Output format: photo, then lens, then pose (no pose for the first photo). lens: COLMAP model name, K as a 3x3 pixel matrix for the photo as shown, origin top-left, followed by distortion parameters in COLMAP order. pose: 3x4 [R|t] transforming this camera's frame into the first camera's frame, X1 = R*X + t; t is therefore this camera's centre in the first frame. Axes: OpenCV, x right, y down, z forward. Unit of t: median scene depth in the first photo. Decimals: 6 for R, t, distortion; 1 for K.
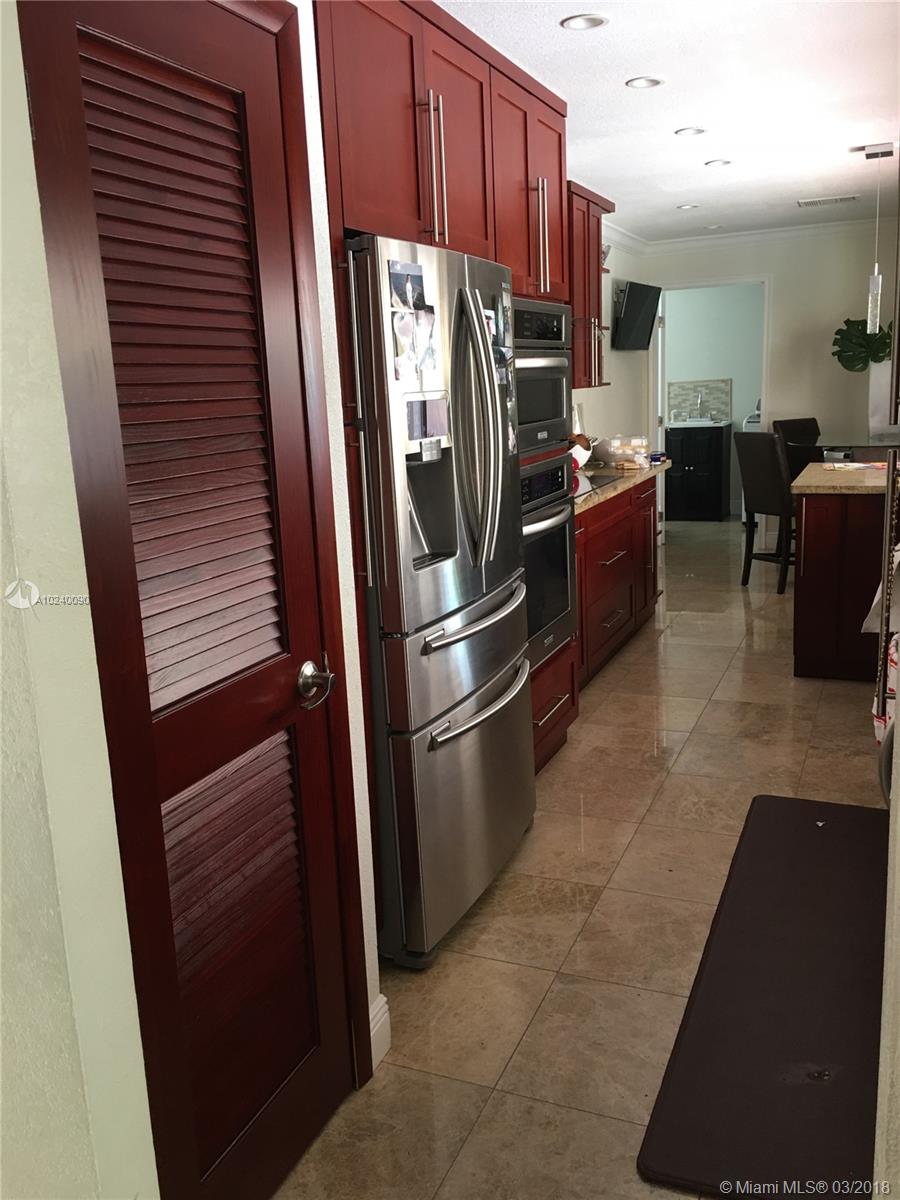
lens RADIAL K [[1026.0, 0, 451.3], [0, 1026.0, 598.7], [0, 0, 1]] dist [0.076911, -0.105801]
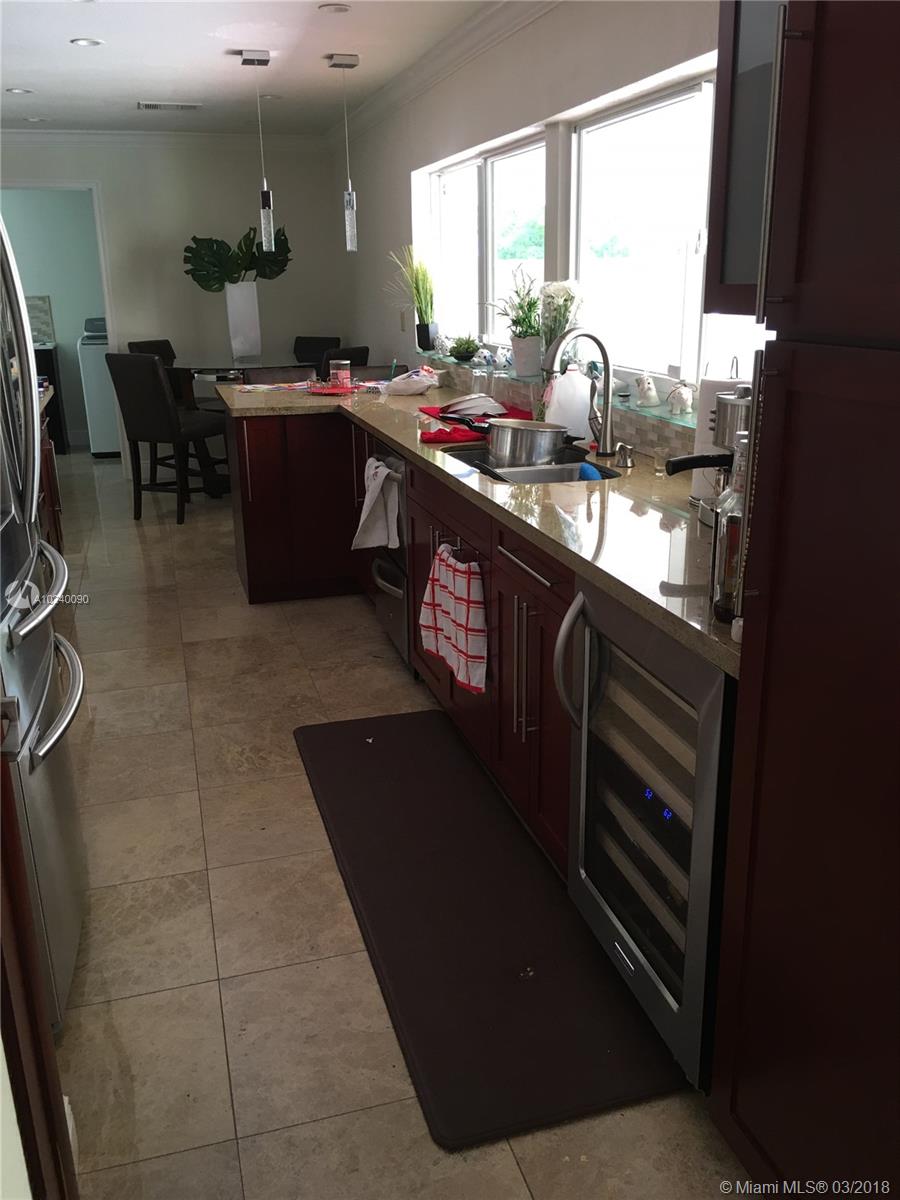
lens RADIAL K [[1026.0, 0, 443.0], [0, 1026.0, 606.4], [0, 0, 1]] dist [0.076911, -0.105801]
pose [[0.772403, -0.163554, 0.613714, -0.138736], [0.116524, 0.986366, 0.116212, -0.016560], [-0.624353, -0.018251, 0.780929, 0.122326]]
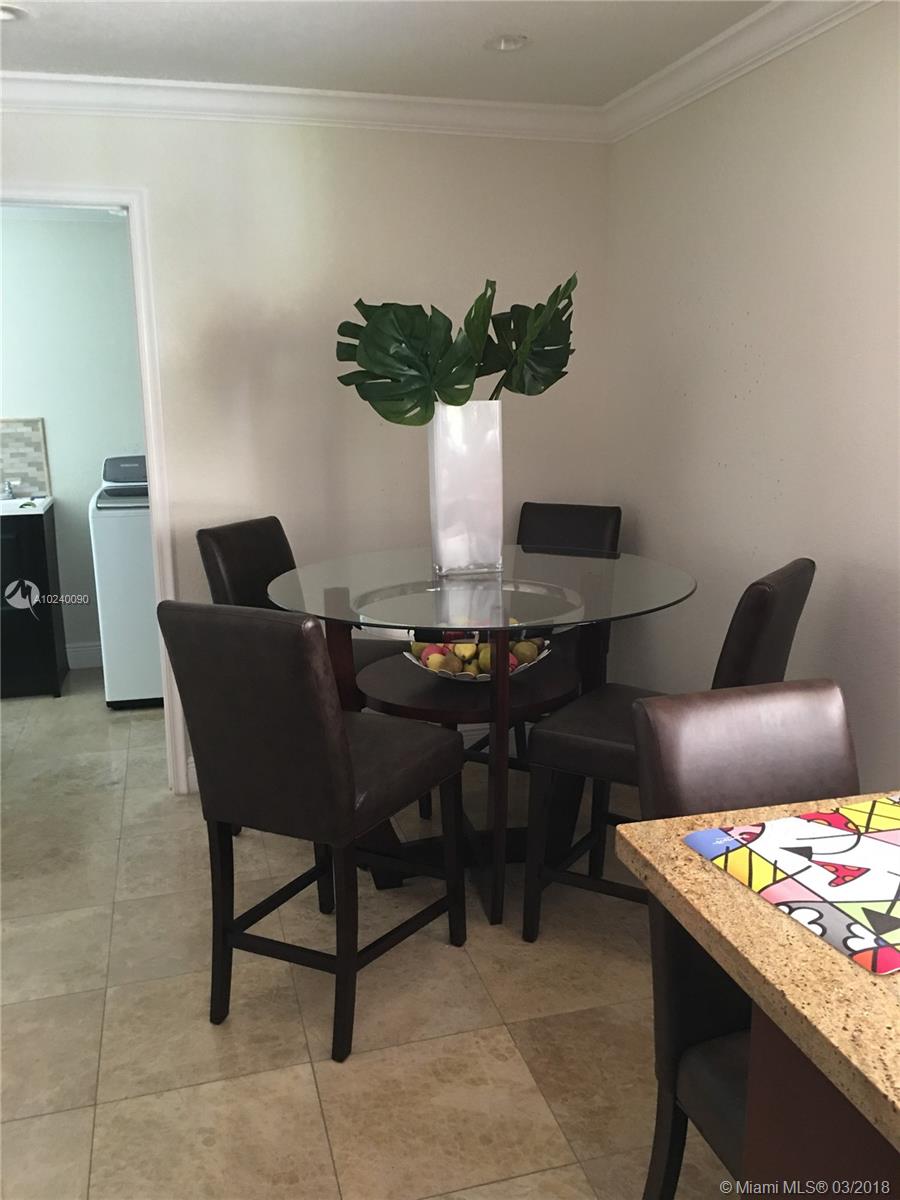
lens RADIAL K [[1026.0, 0, 456.1], [0, 1026.0, 591.7], [0, 0, 1]] dist [0.076911, -0.105801]
pose [[0.773787, -0.098260, 0.625778, 0.198515], [0.115323, 0.993238, 0.013360, -0.222766], [-0.622859, 0.061829, 0.779887, 0.960251]]
